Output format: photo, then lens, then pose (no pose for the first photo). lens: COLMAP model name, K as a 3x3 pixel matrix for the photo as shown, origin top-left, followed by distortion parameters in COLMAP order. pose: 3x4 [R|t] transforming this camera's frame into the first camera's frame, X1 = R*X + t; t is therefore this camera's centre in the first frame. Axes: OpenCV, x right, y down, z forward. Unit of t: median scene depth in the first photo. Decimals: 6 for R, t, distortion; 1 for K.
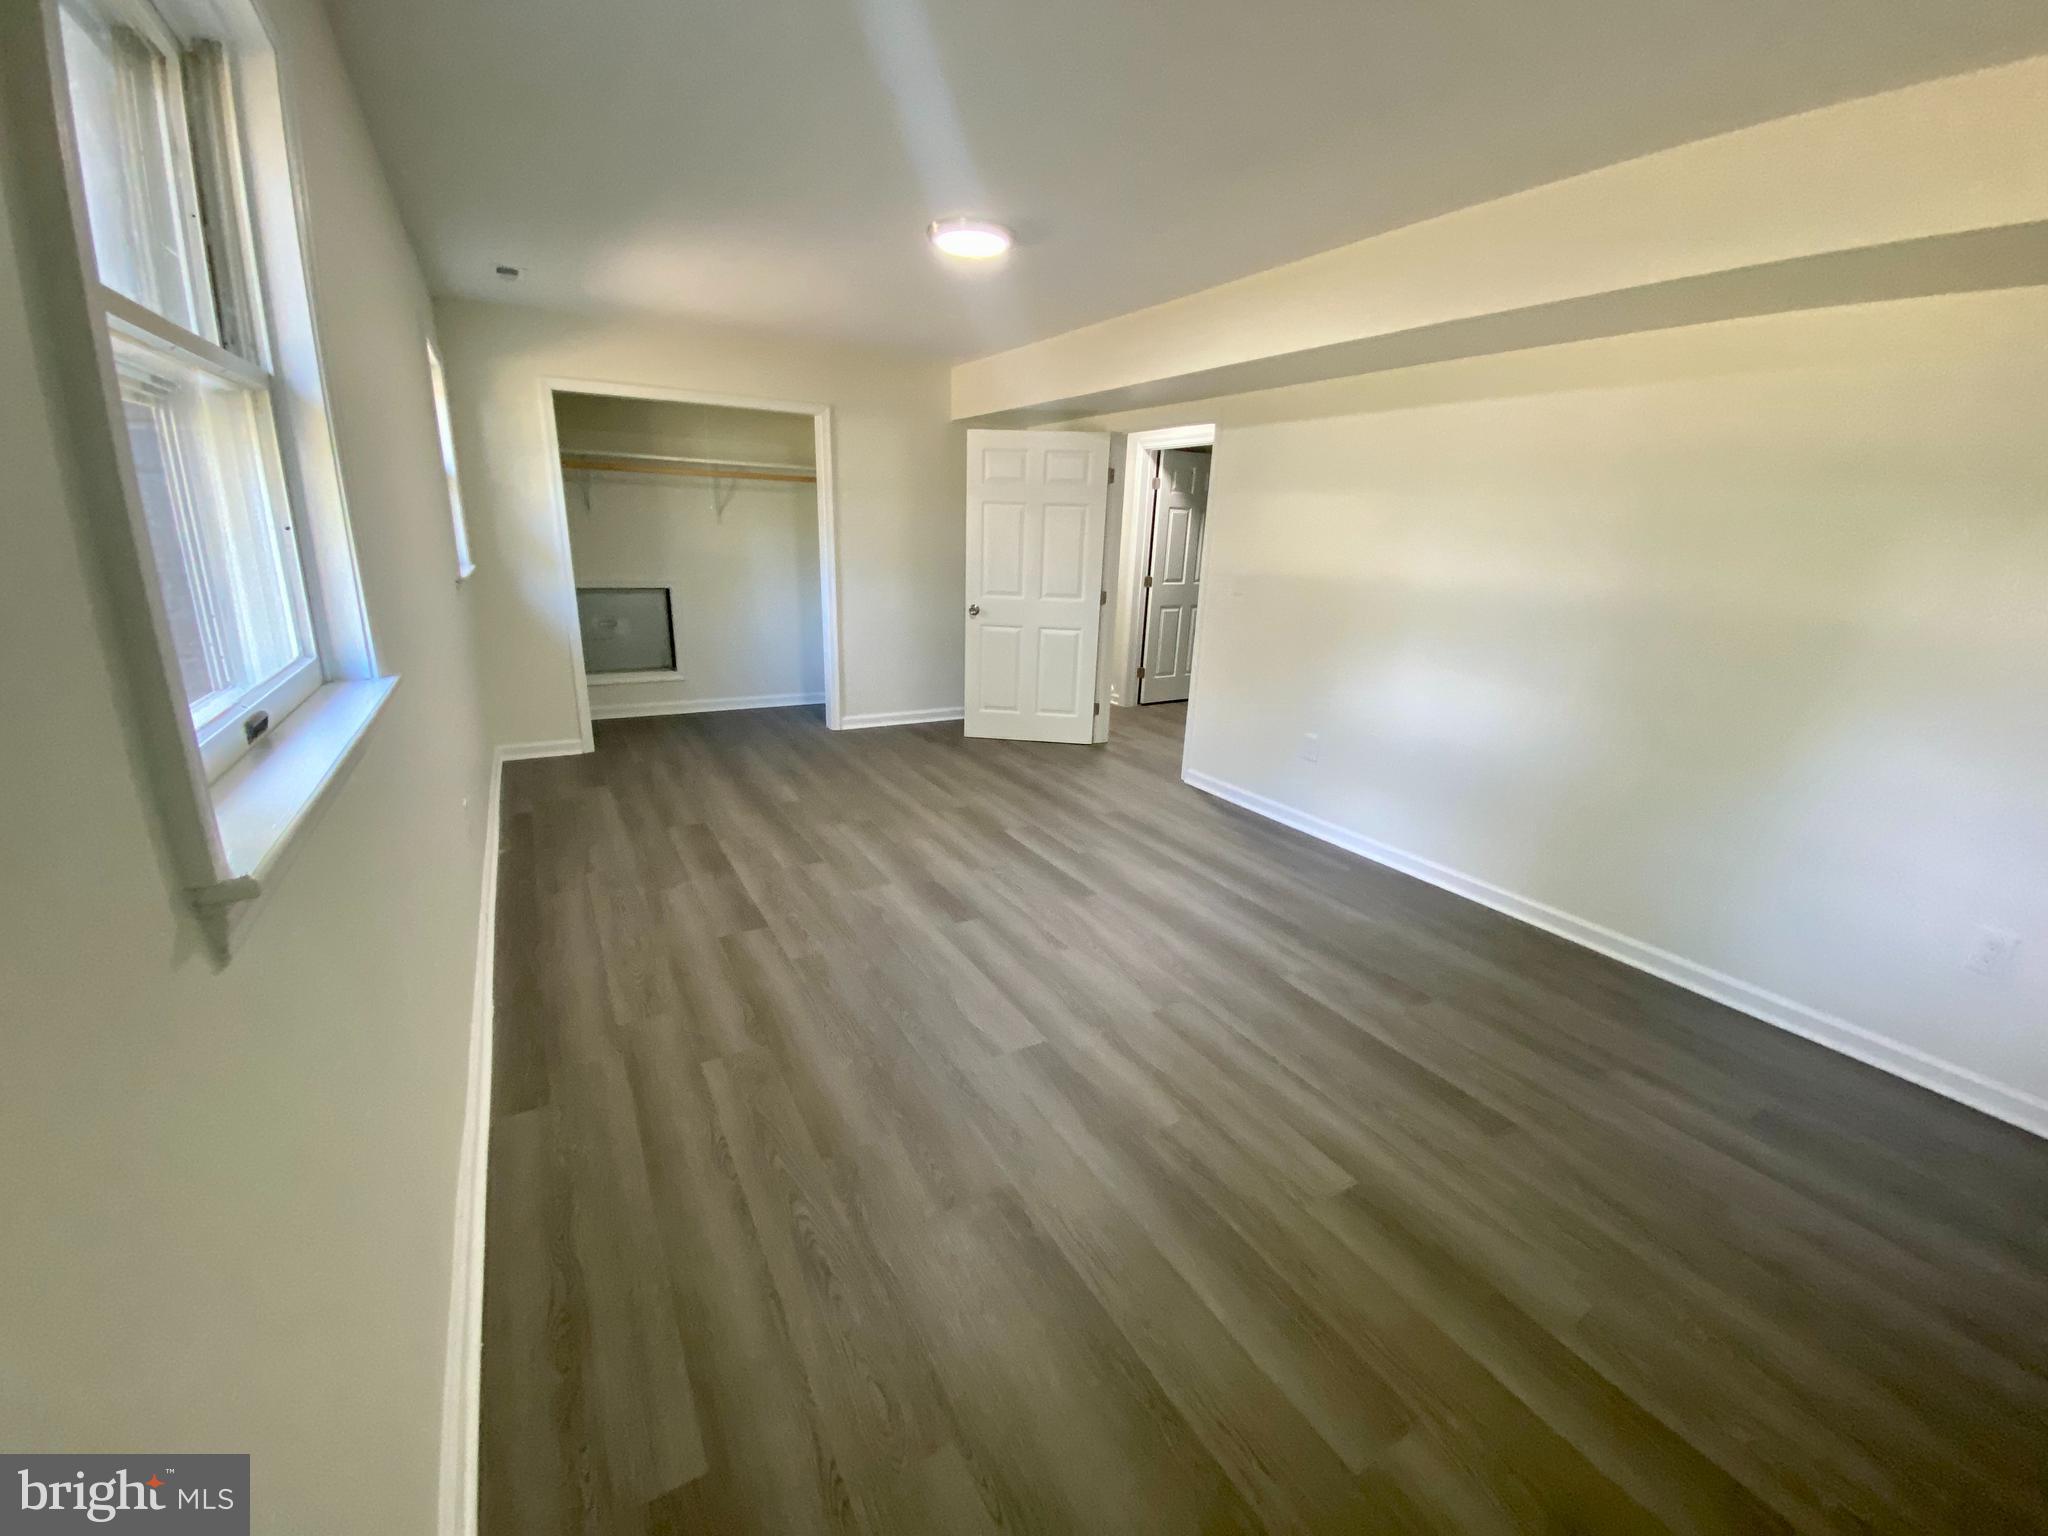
lens RADIAL K [[821.6, 0, 1024.0], [0, 821.6, 768.0], [0, 0, 1]] dist [0.053001, -0.036831]
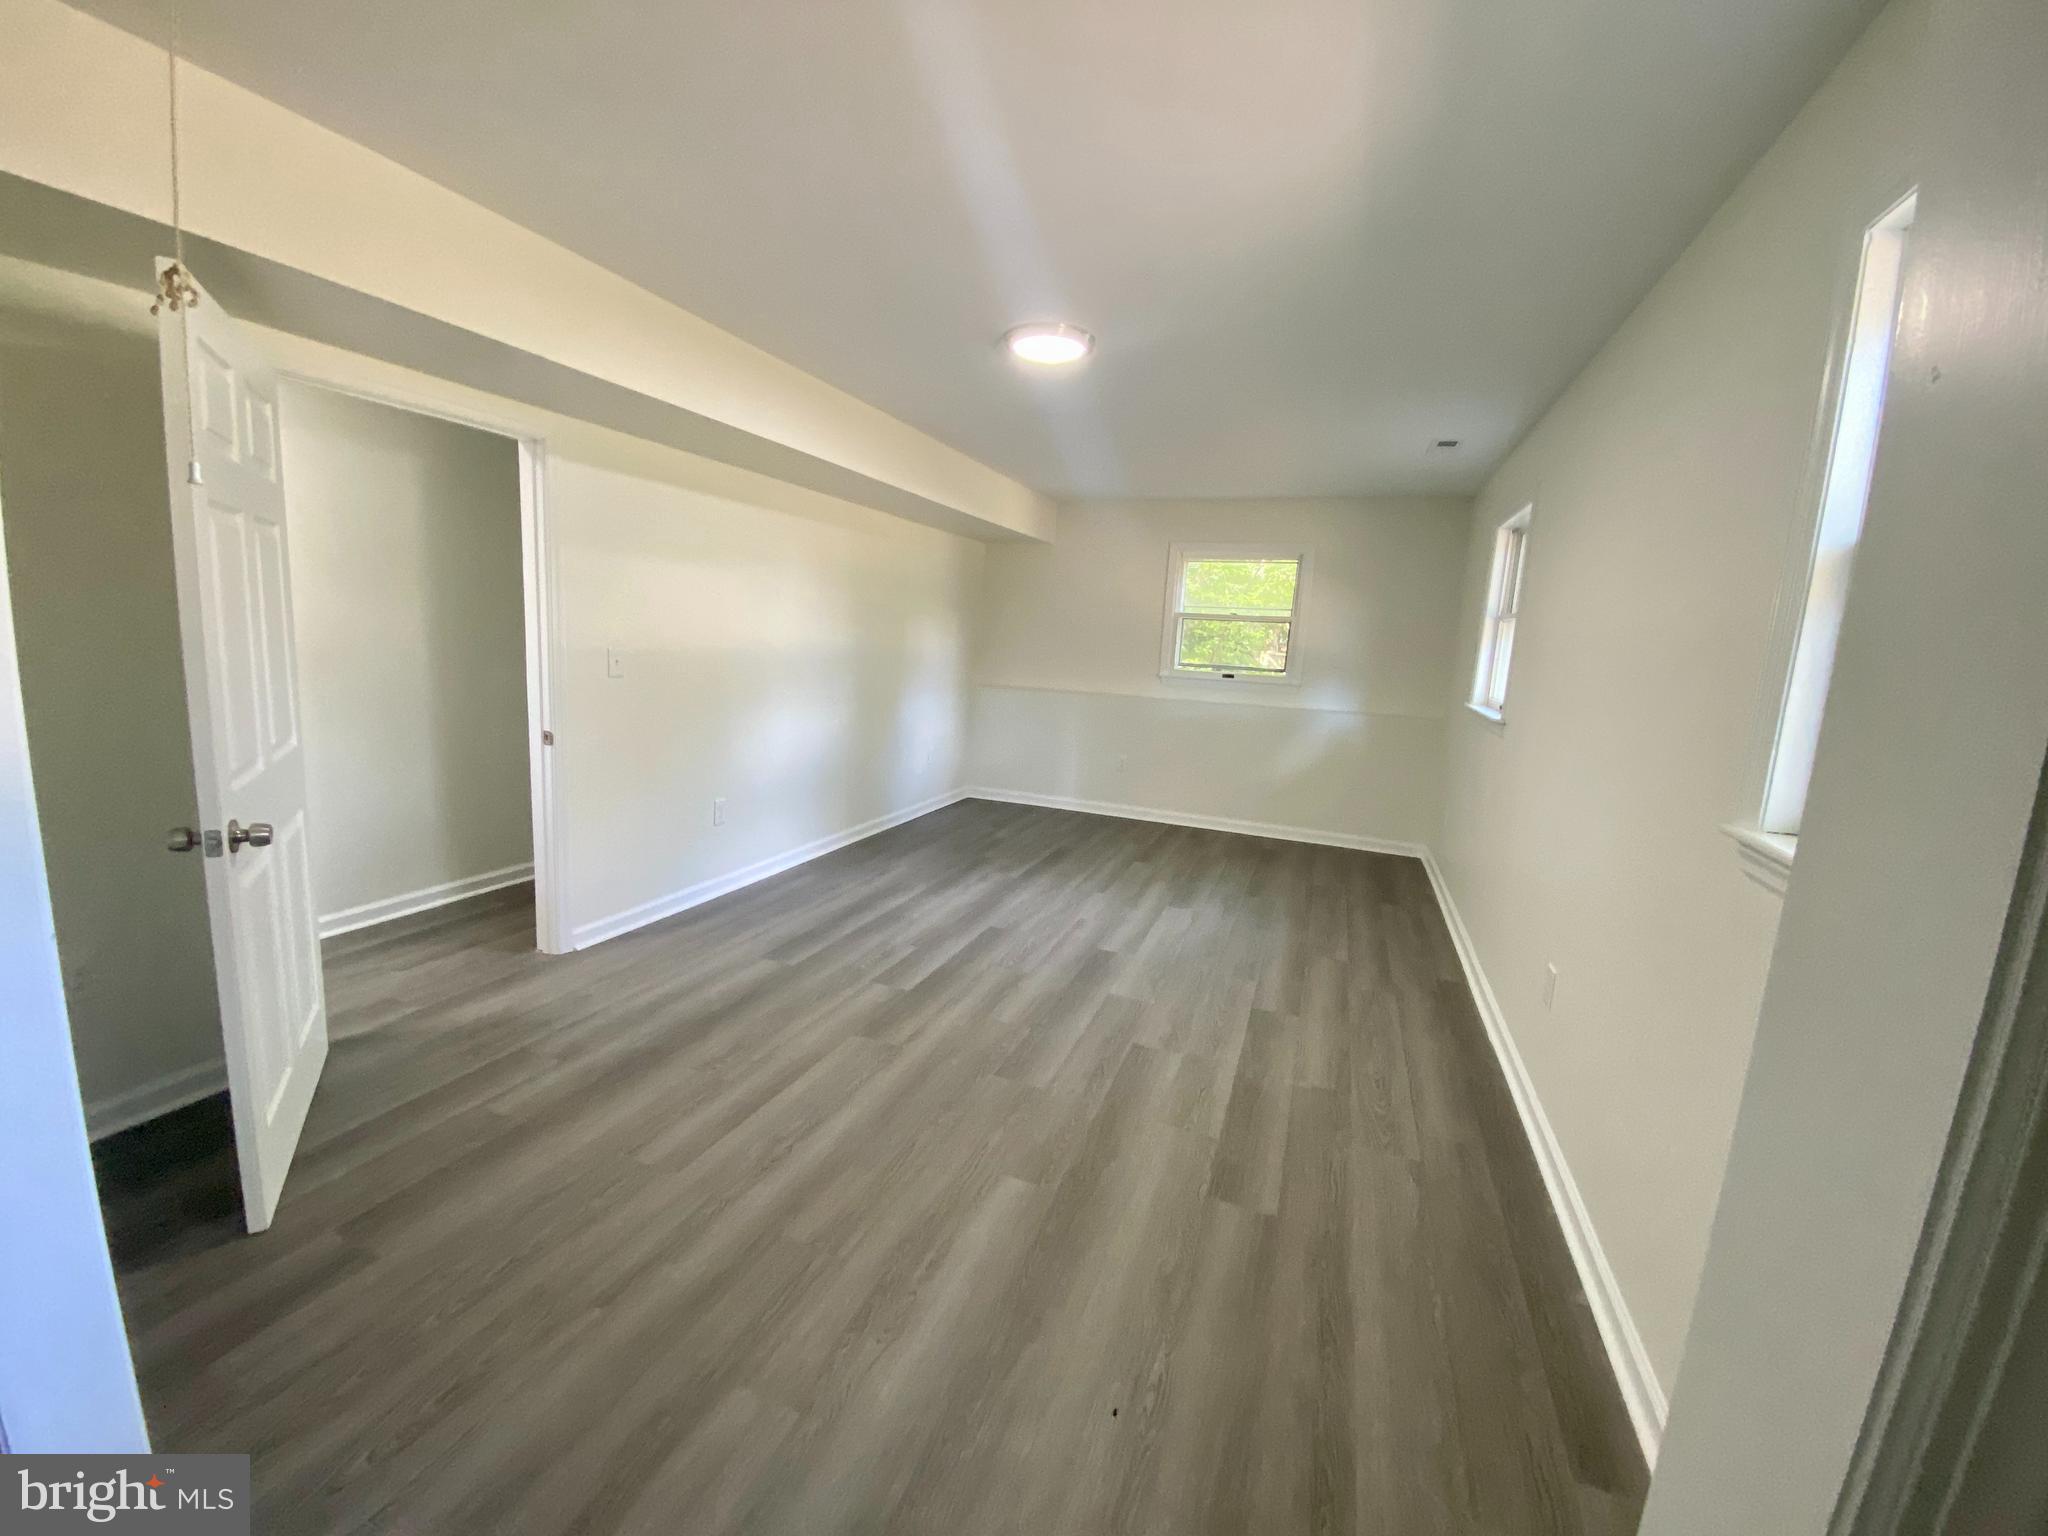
lens RADIAL K [[821.6, 0, 1024.0], [0, 821.6, 768.0], [0, 0, 1]] dist [0.053001, -0.036831]
pose [[-0.621414, -0.196467, 0.758450, -0.672993], [0.147181, 0.921542, 0.359303, -0.401214], [-0.769534, 0.334905, -0.543742, 1.308060]]
